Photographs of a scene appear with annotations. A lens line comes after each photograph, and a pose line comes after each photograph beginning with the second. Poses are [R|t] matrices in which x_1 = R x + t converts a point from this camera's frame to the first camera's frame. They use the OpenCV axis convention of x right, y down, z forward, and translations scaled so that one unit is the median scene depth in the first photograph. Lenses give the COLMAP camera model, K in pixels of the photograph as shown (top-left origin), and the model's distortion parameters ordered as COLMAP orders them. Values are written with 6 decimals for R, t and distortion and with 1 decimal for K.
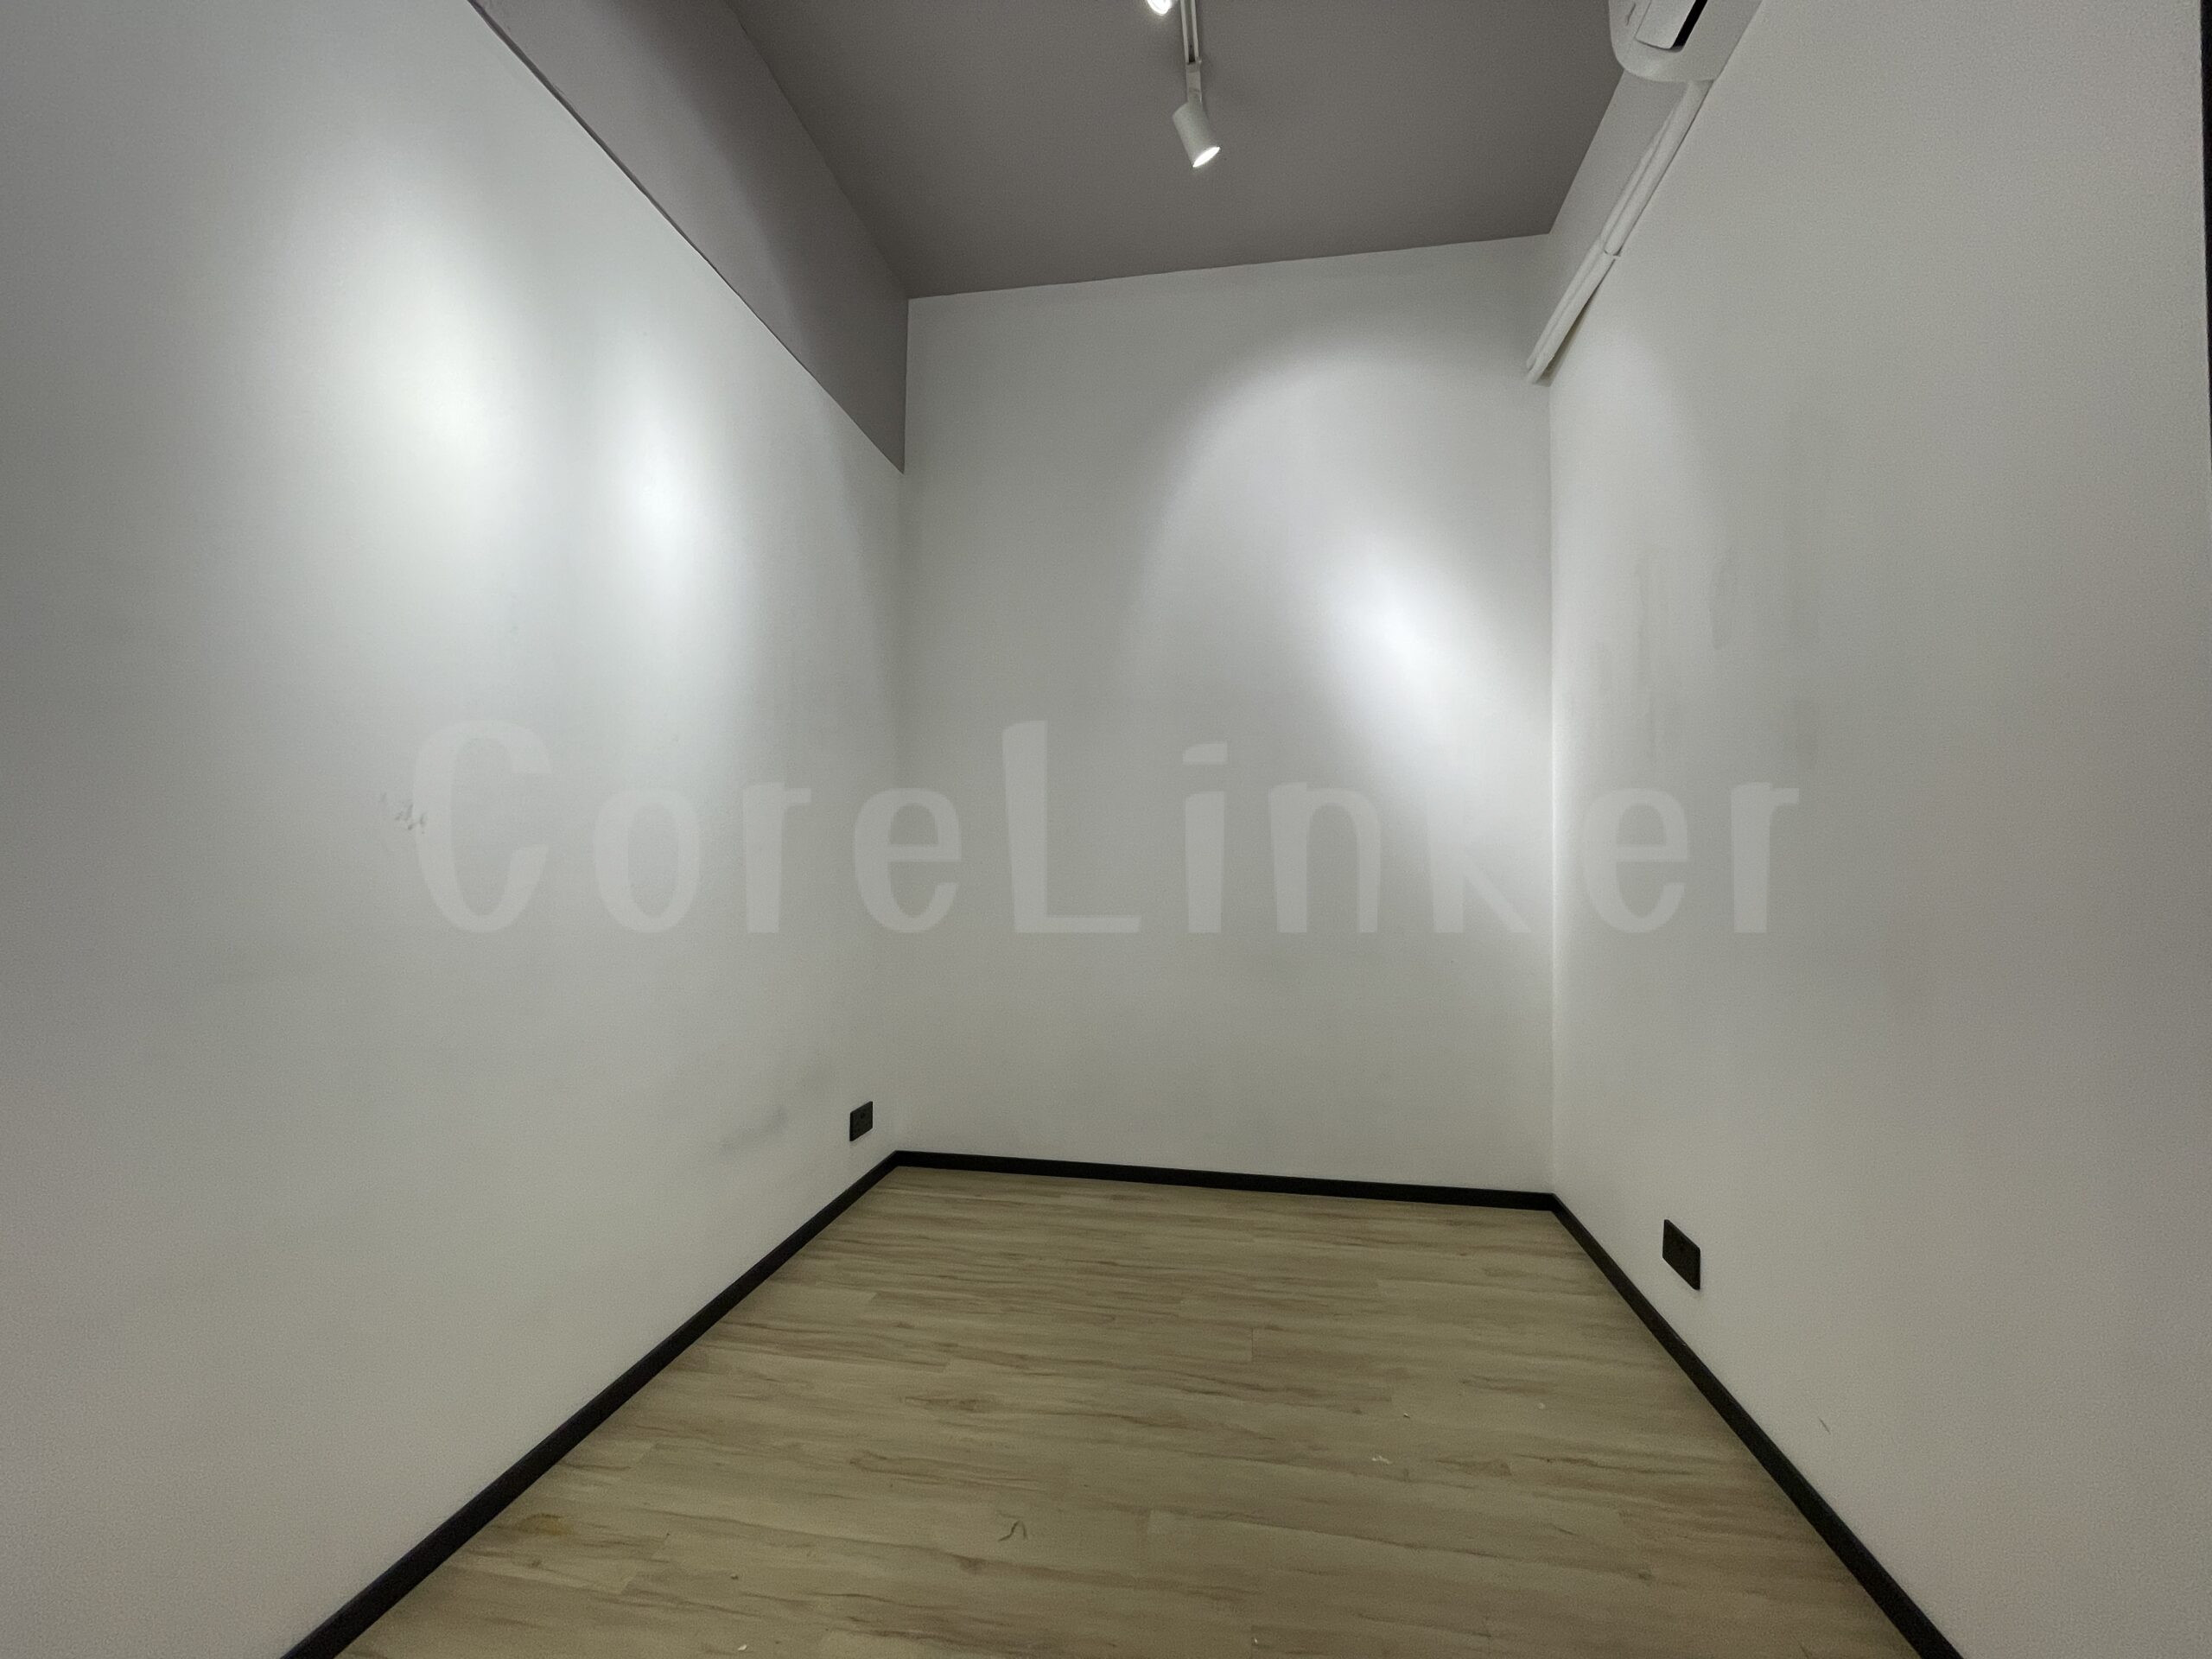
lens RADIAL K [[888.3, 0, 1106.0], [0, 888.3, 829.5], [0, 0, 1]] dist [-0.000934, -0.000047]
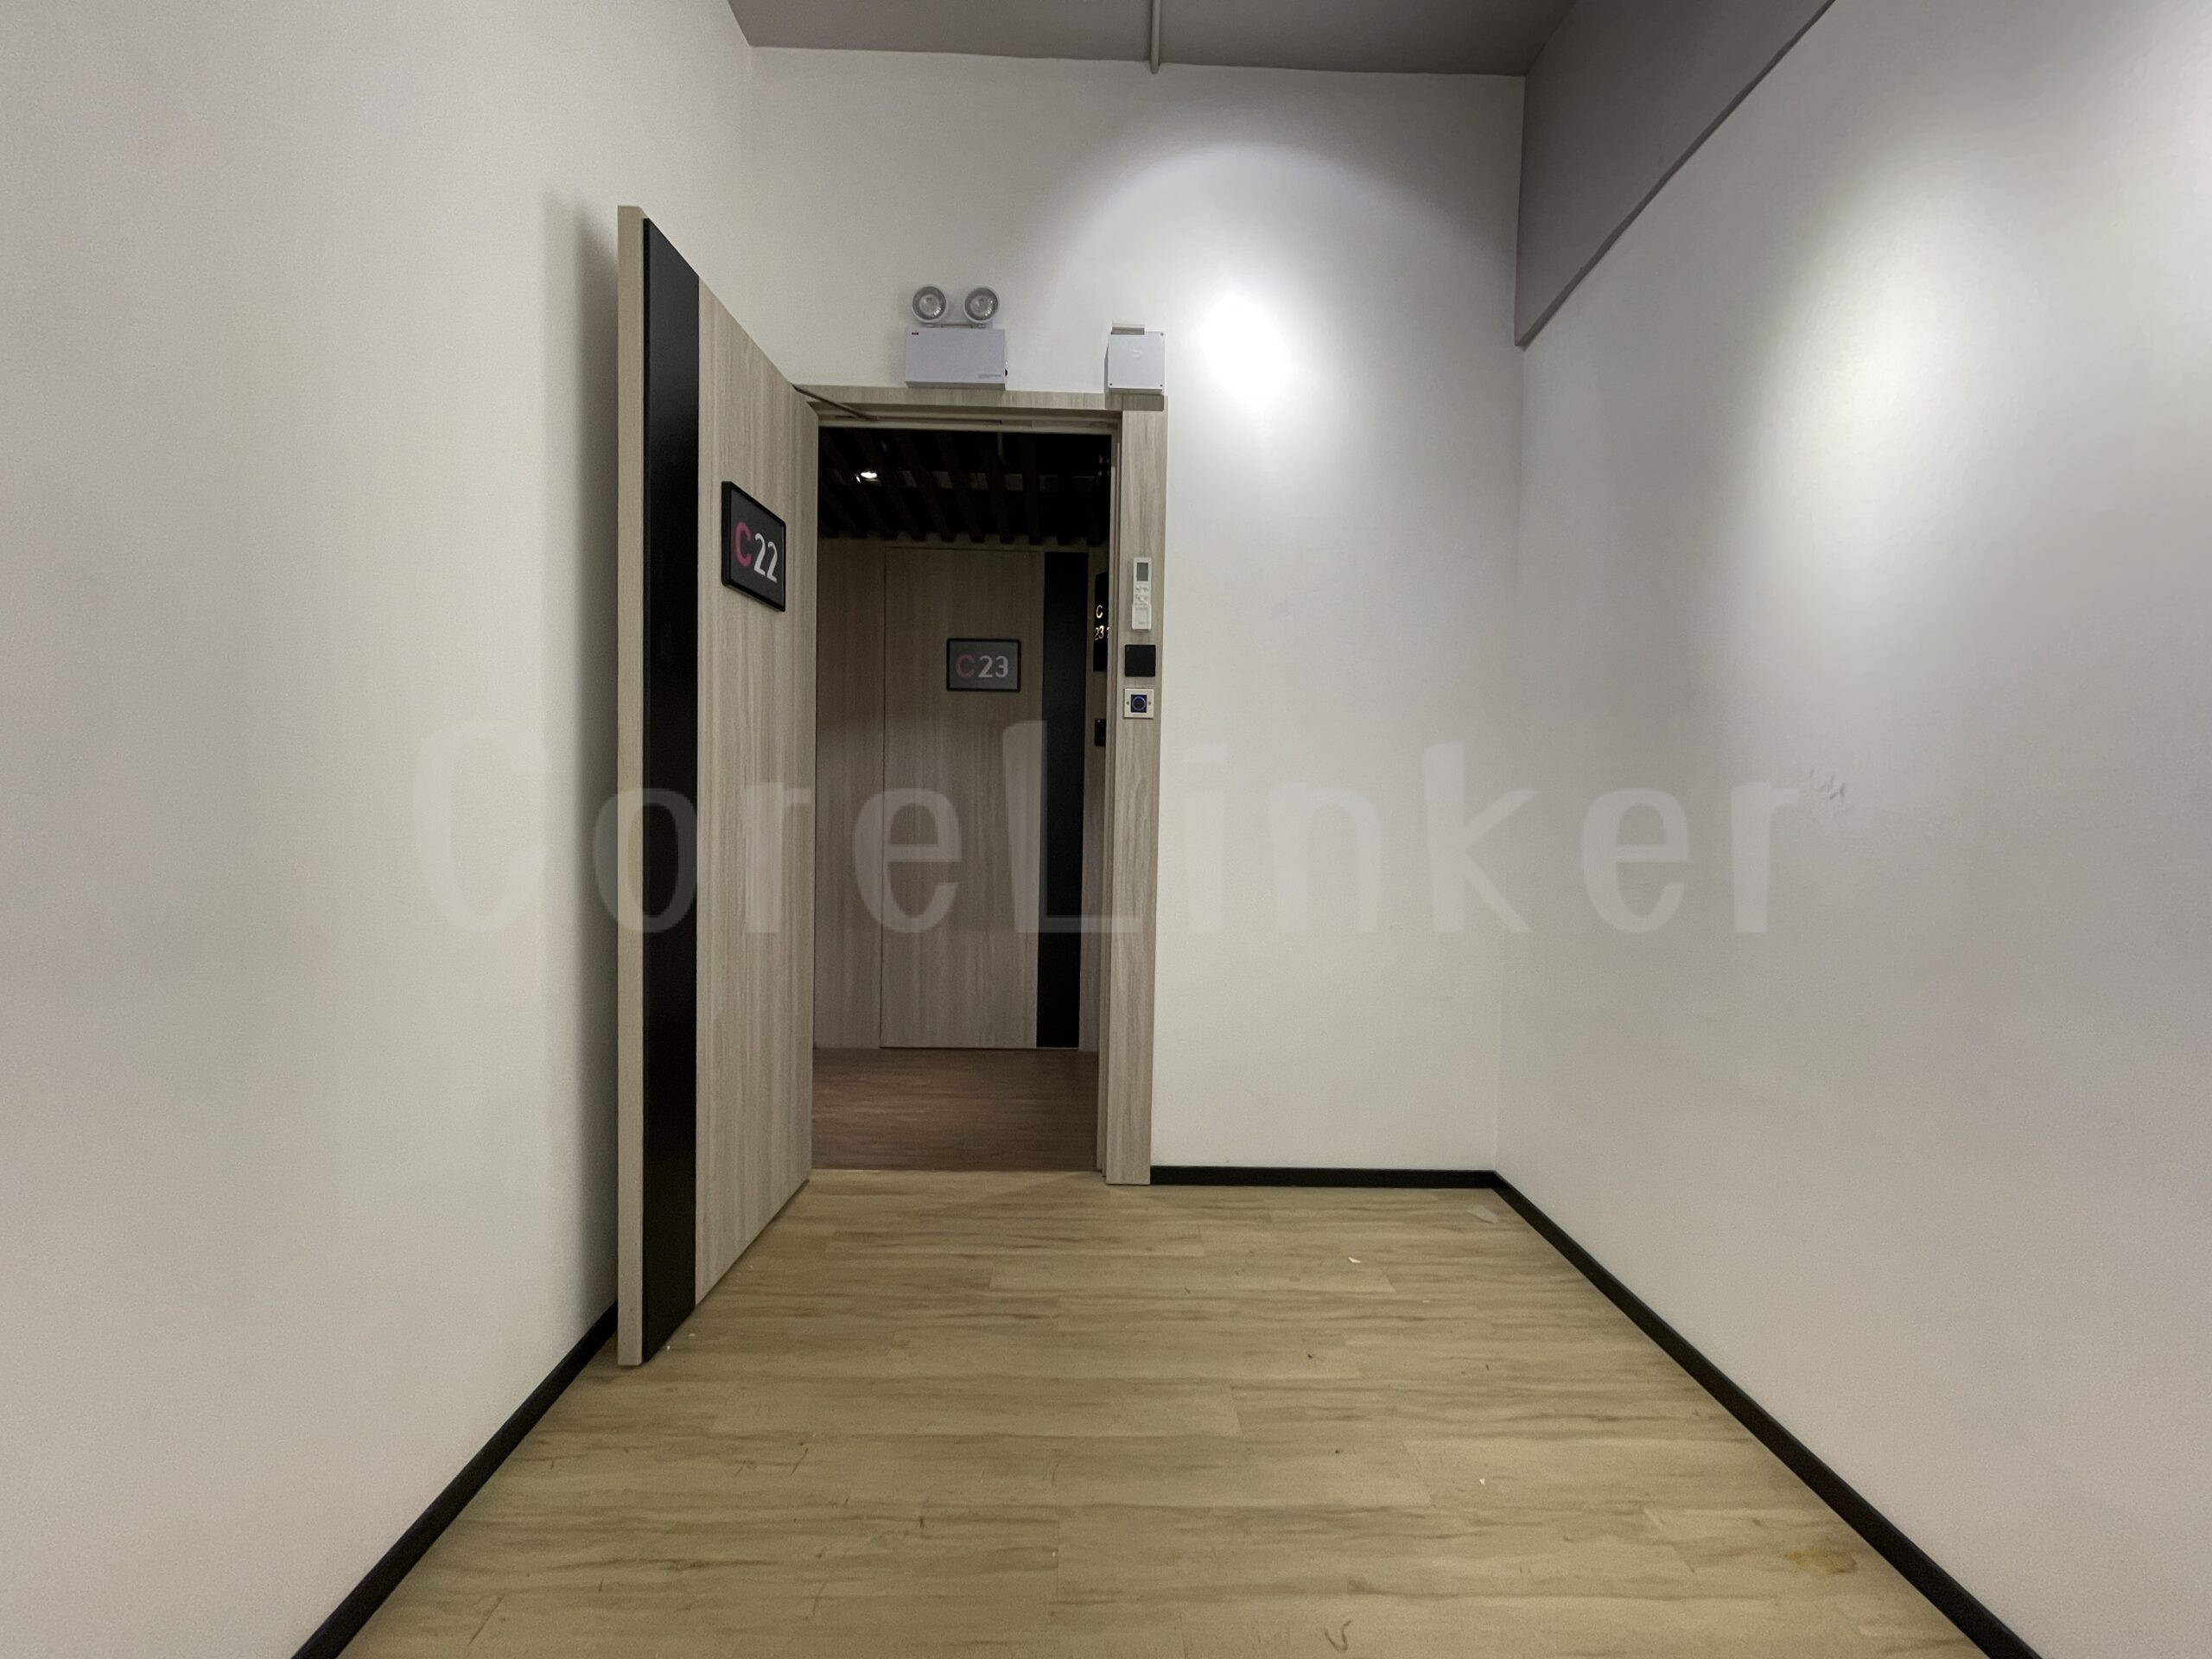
lens RADIAL K [[888.3, 0, 1106.0], [0, 888.3, 829.5], [0, 0, 1]] dist [-0.000934, -0.000047]
pose [[-0.980275, -0.019111, -0.196714, 0.302770], [-0.022019, 0.999678, 0.012607, 0.042051], [0.196410, 0.016689, -0.980380, 1.850844]]
